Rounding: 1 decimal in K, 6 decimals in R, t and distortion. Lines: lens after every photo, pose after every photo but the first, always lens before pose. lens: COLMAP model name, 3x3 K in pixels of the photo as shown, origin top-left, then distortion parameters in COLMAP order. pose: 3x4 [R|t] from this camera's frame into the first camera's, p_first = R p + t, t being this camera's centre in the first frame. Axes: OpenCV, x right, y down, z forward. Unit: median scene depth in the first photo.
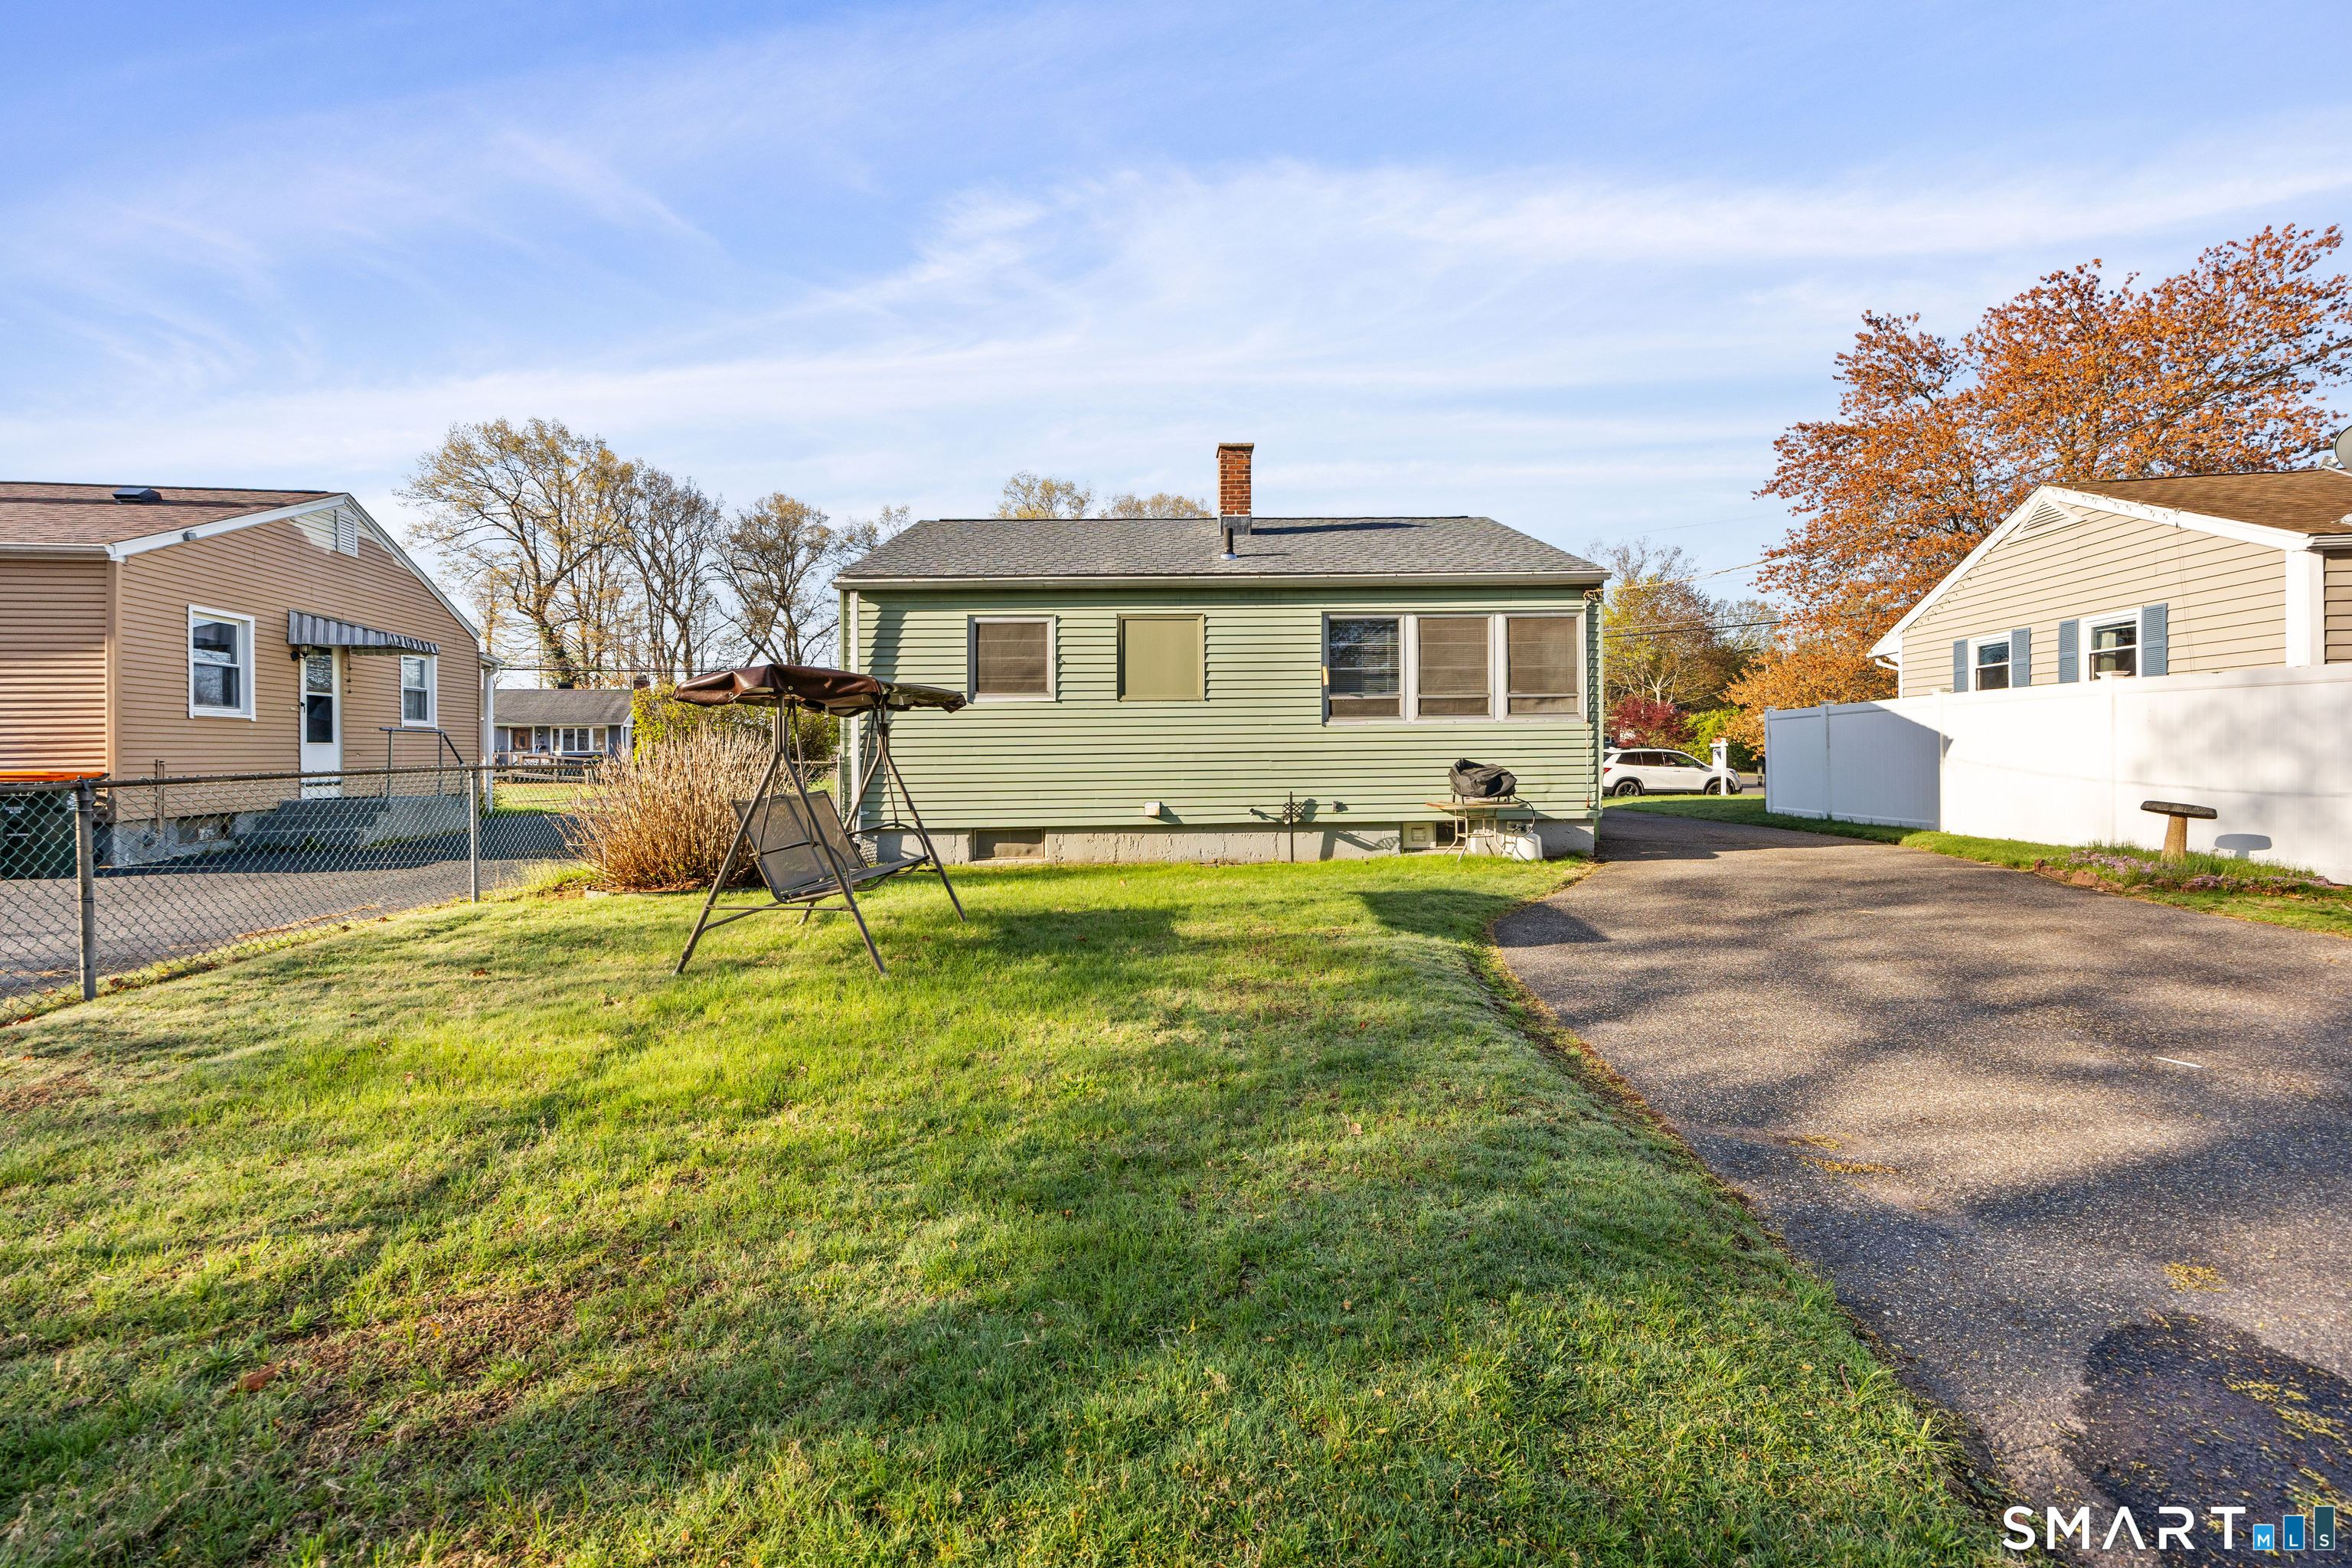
lens RADIAL K [[923.6, 0, 1186.7], [0, 923.6, 766.7], [0, 0, 1]] dist [-0.001247, -0.000842]
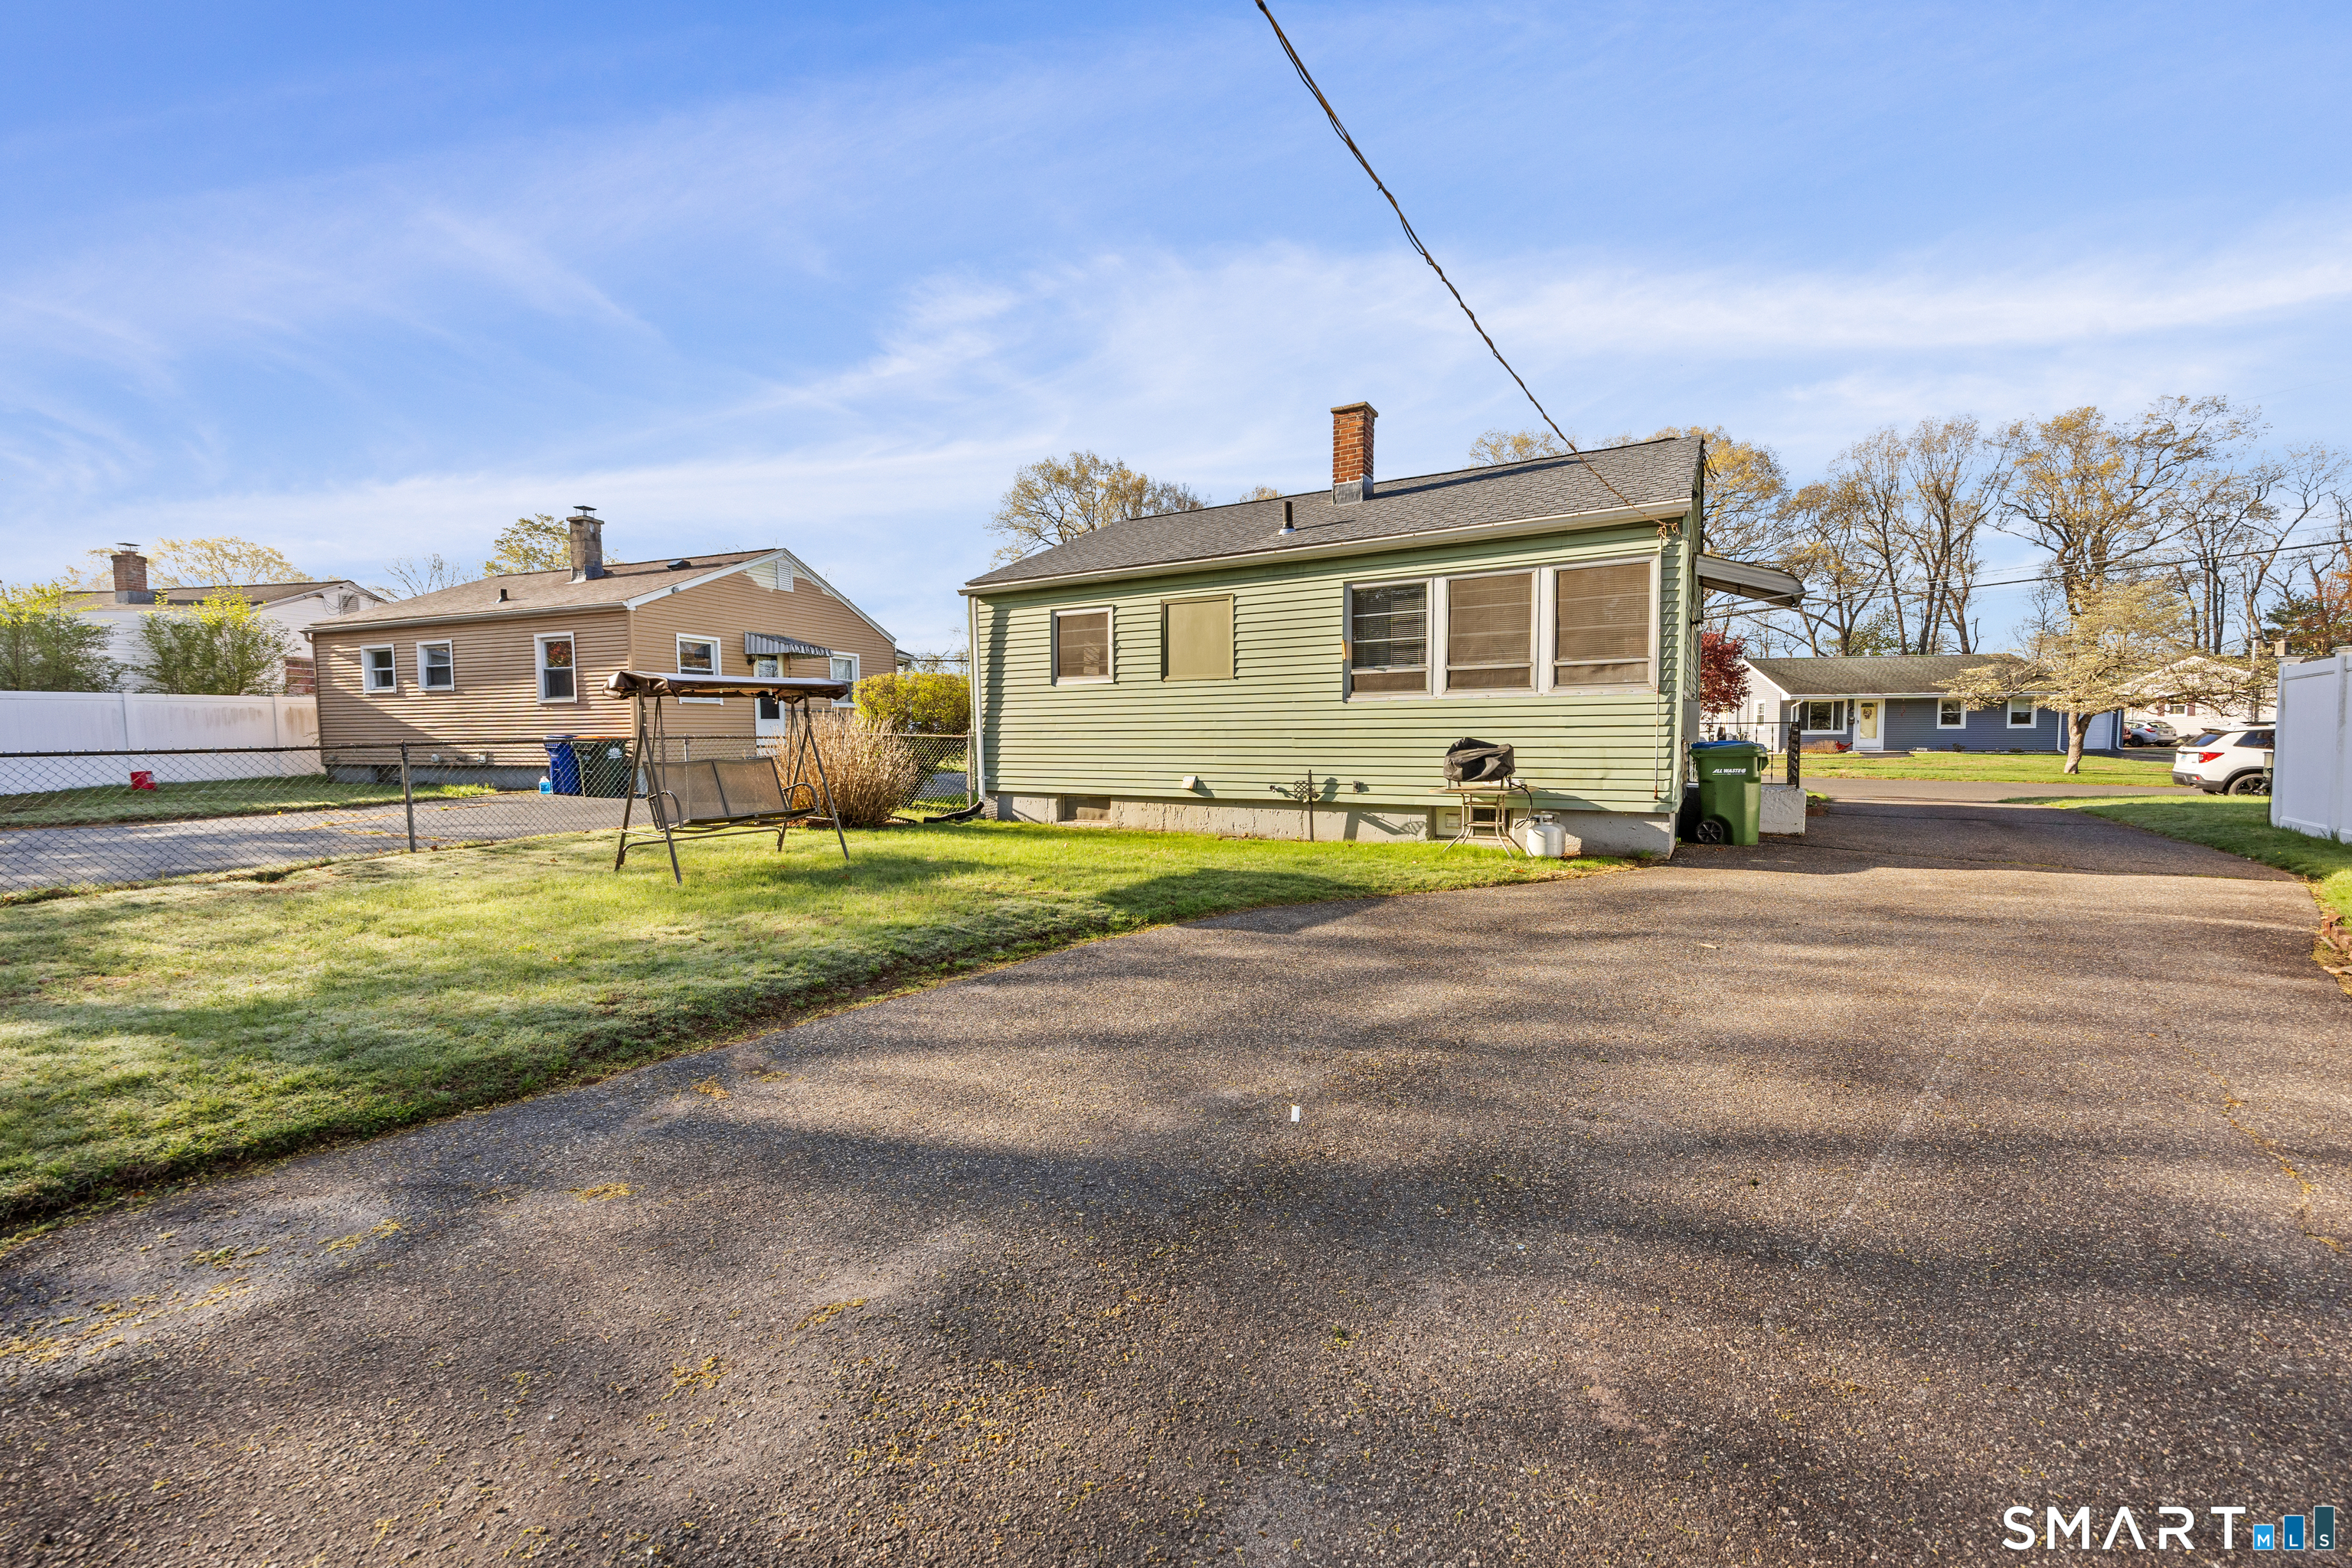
lens RADIAL K [[923.6, 0, 1193.6], [0, 923.6, 790.5], [0, 0, 1]] dist [-0.001247, -0.000842]
pose [[0.852066, 0.038996, -0.521980, 0.517718], [-0.009941, 0.998247, 0.058351, -0.006965], [0.523340, -0.044530, 0.850960, 0.095813]]
